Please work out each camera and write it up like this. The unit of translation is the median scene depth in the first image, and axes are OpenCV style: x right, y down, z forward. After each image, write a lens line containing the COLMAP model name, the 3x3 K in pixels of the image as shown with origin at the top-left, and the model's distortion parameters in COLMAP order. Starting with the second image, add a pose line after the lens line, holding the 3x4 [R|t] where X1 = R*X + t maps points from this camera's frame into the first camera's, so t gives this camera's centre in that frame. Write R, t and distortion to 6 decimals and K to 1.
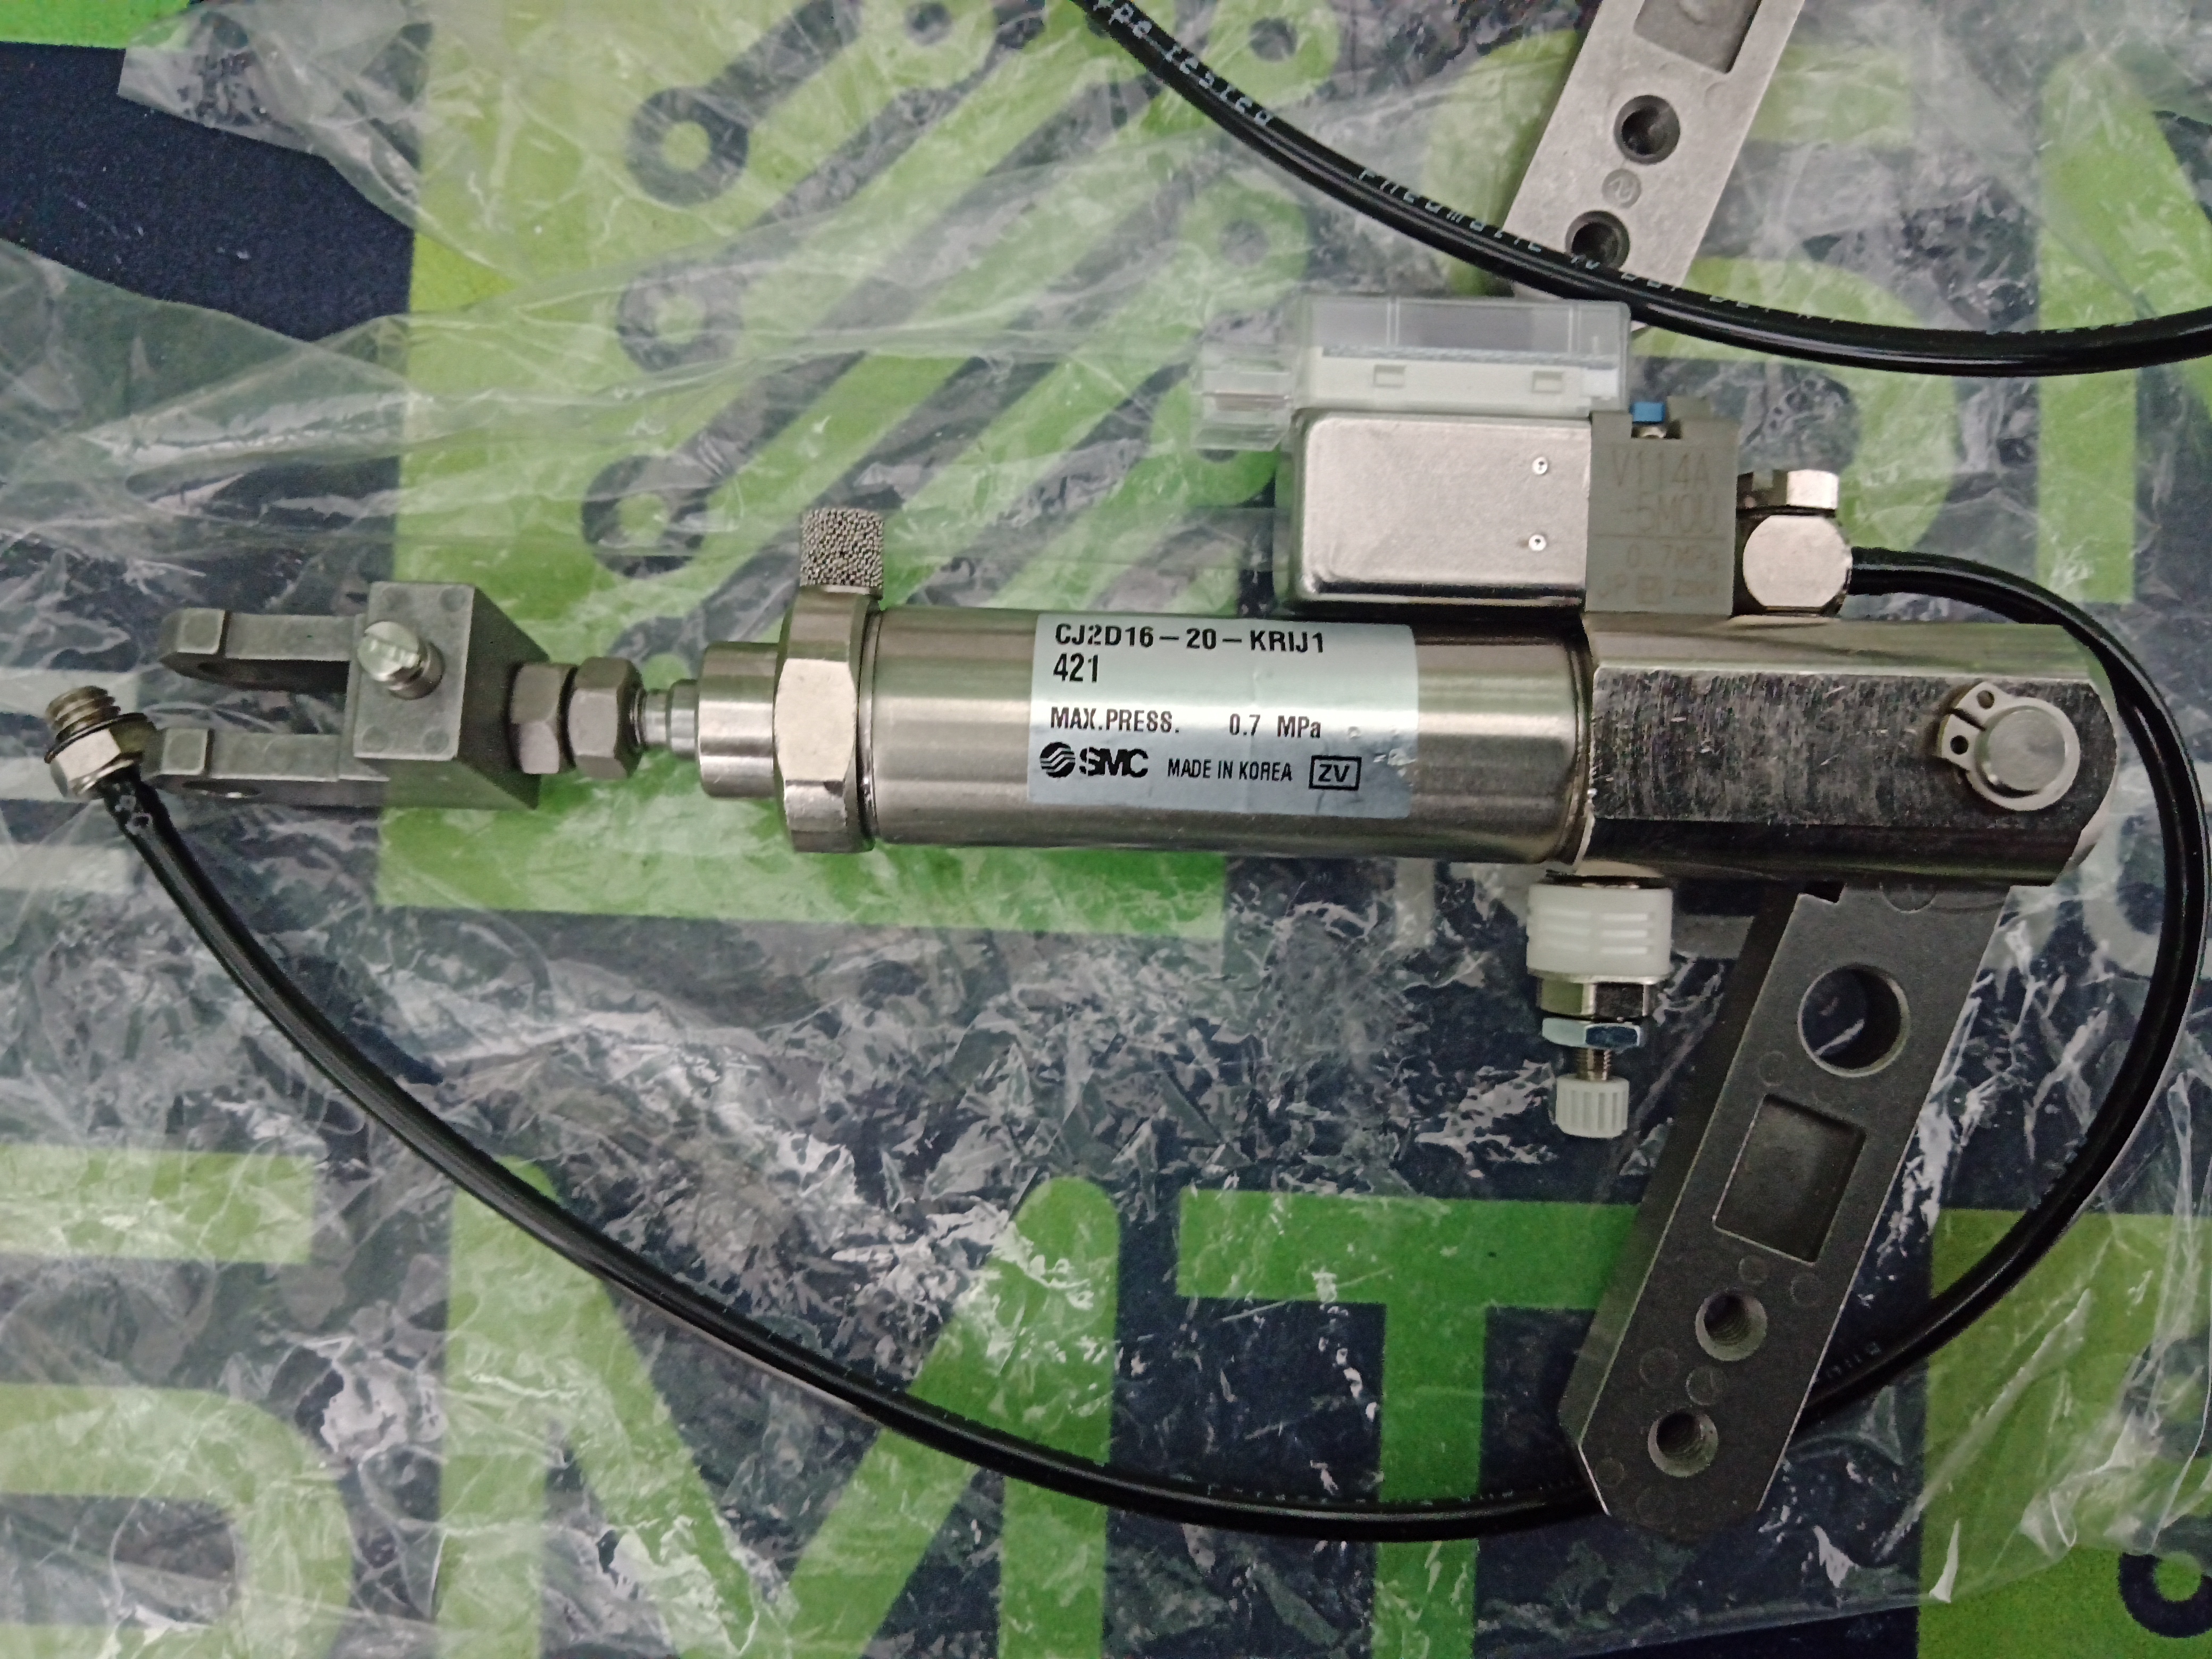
lens RADIAL K [[1740.6, 0, 1091.9], [0, 1740.6, 838.1], [0, 0, 1]] dist [-0.008086, 0.004248]
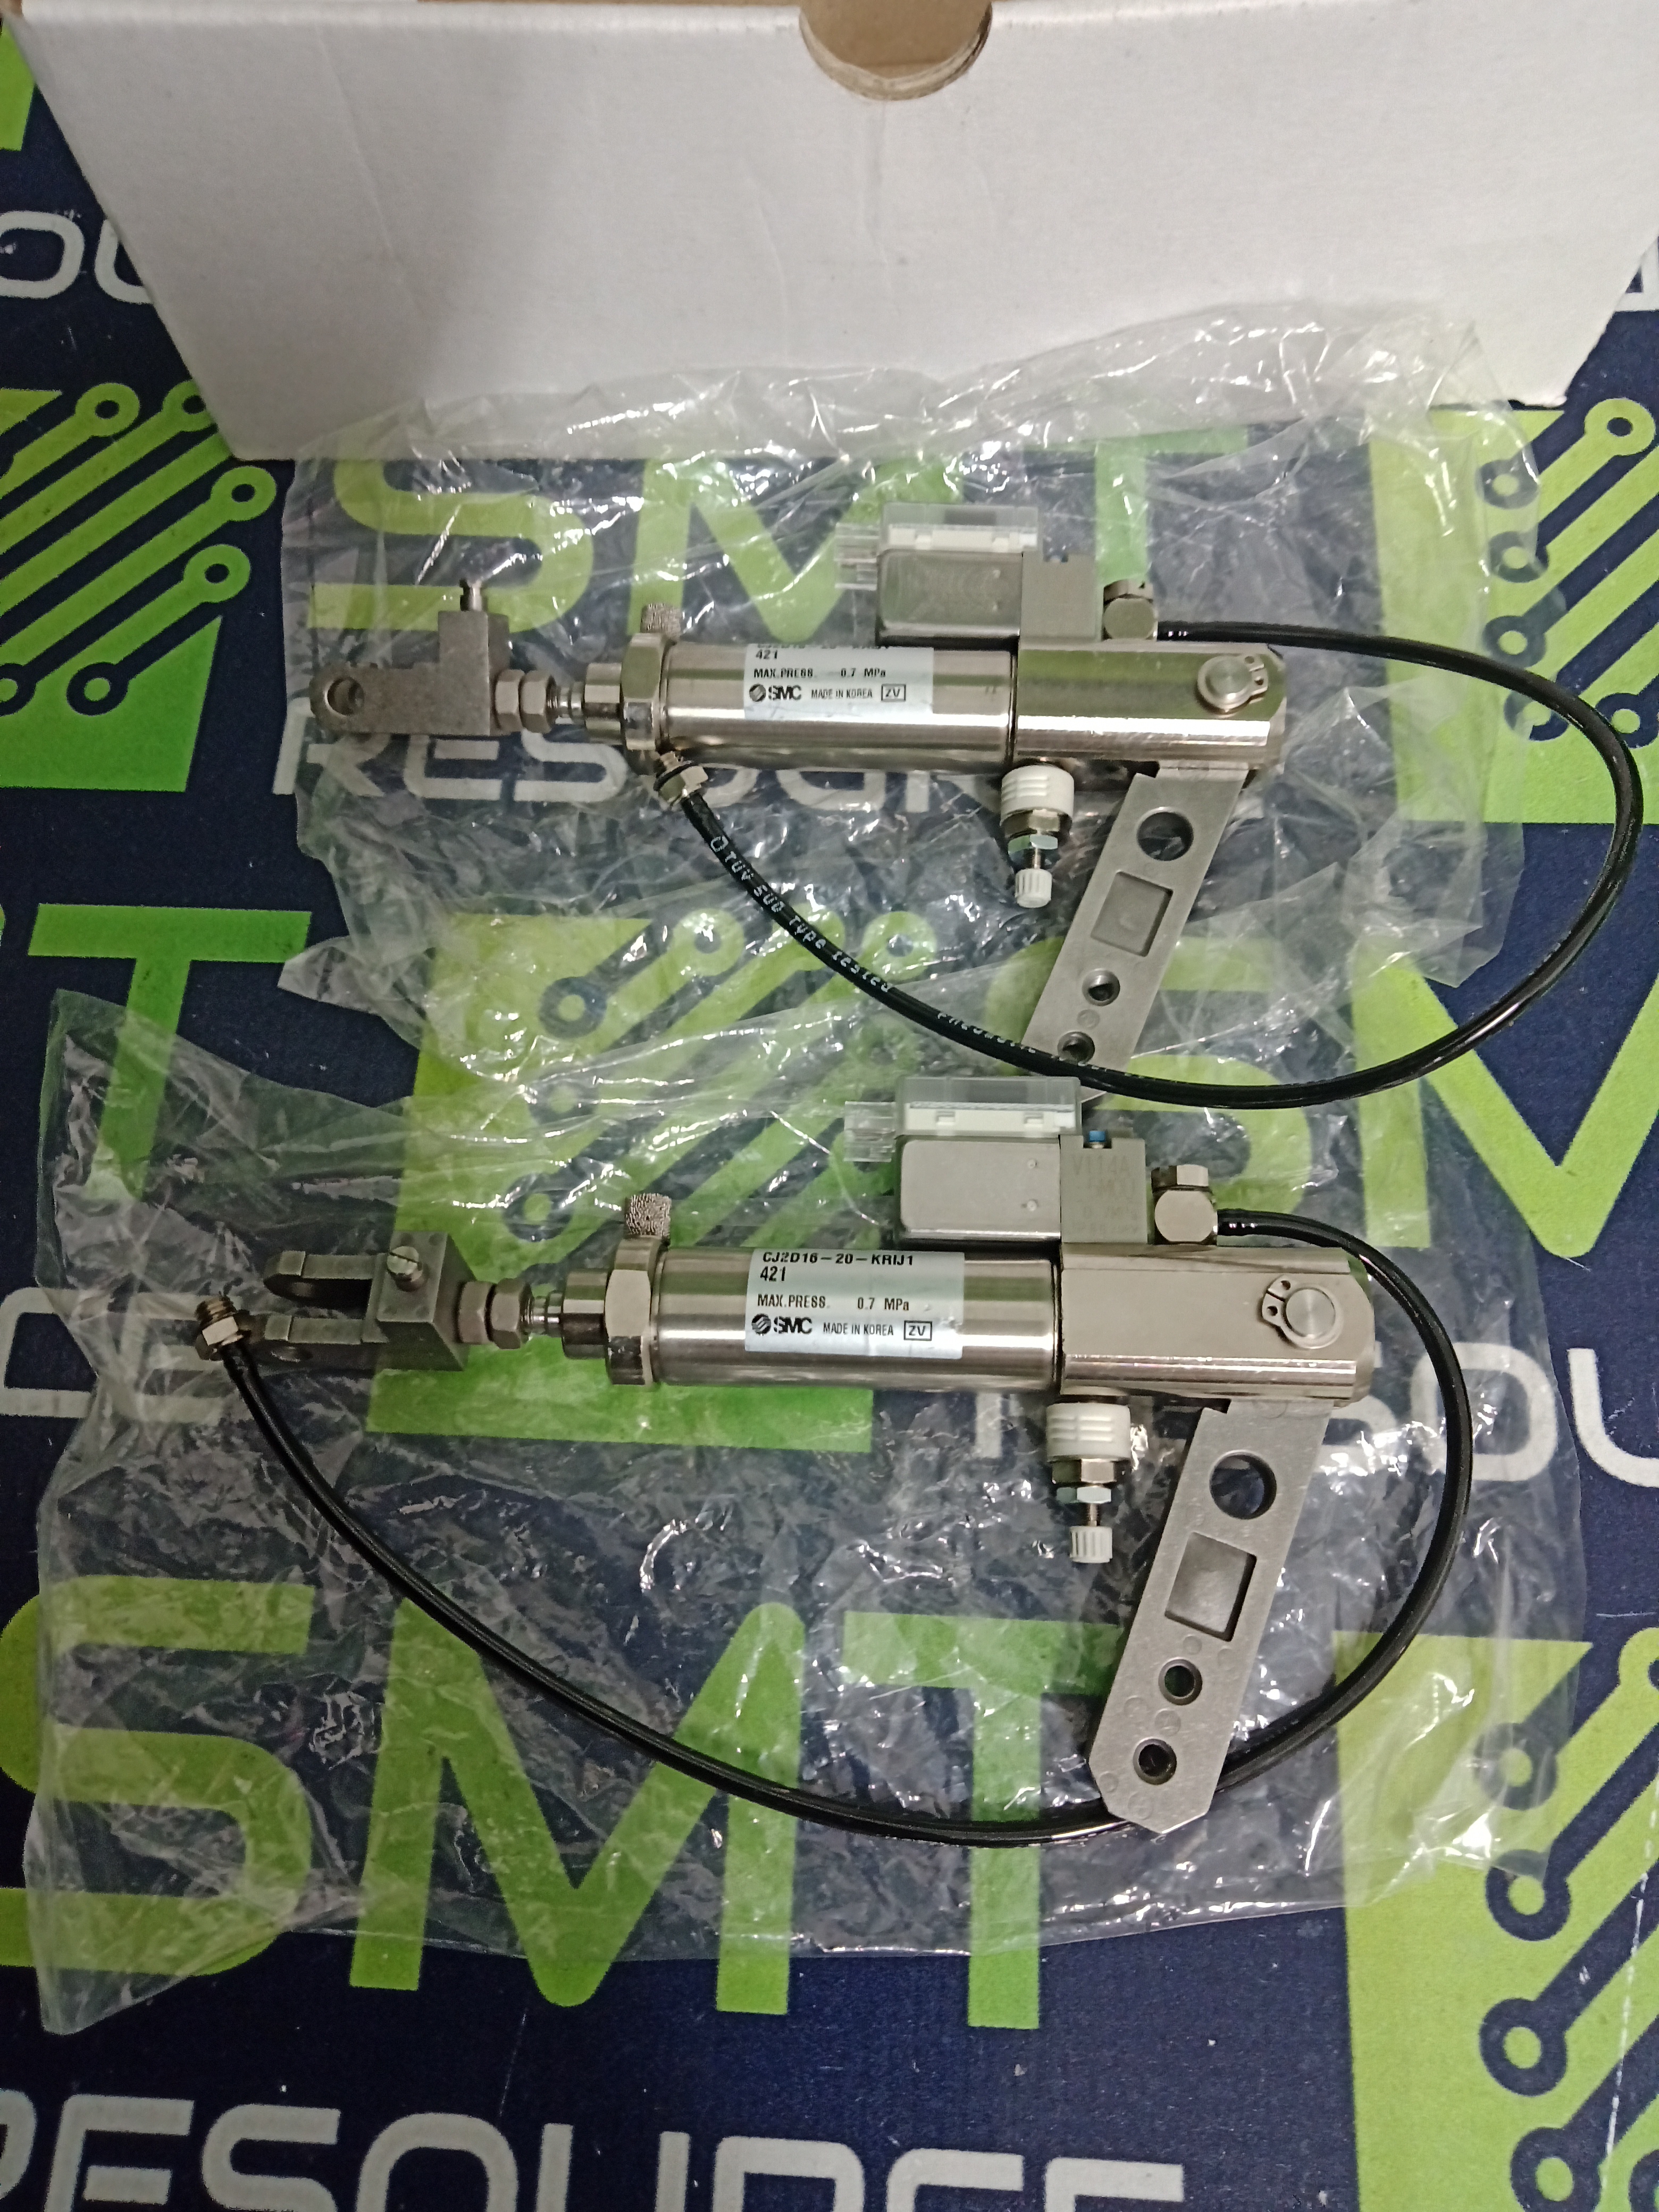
lens RADIAL K [[1663.9, 0, 829.5], [0, 1663.9, 1106.0], [0, 0, 1]] dist [-0.052389, 0.066852]
pose [[0.998103, -0.014077, -0.059927, 0.143406], [-0.005700, 0.948186, -0.317664, 0.262554], [0.061294, 0.317404, 0.946308, -0.624280]]
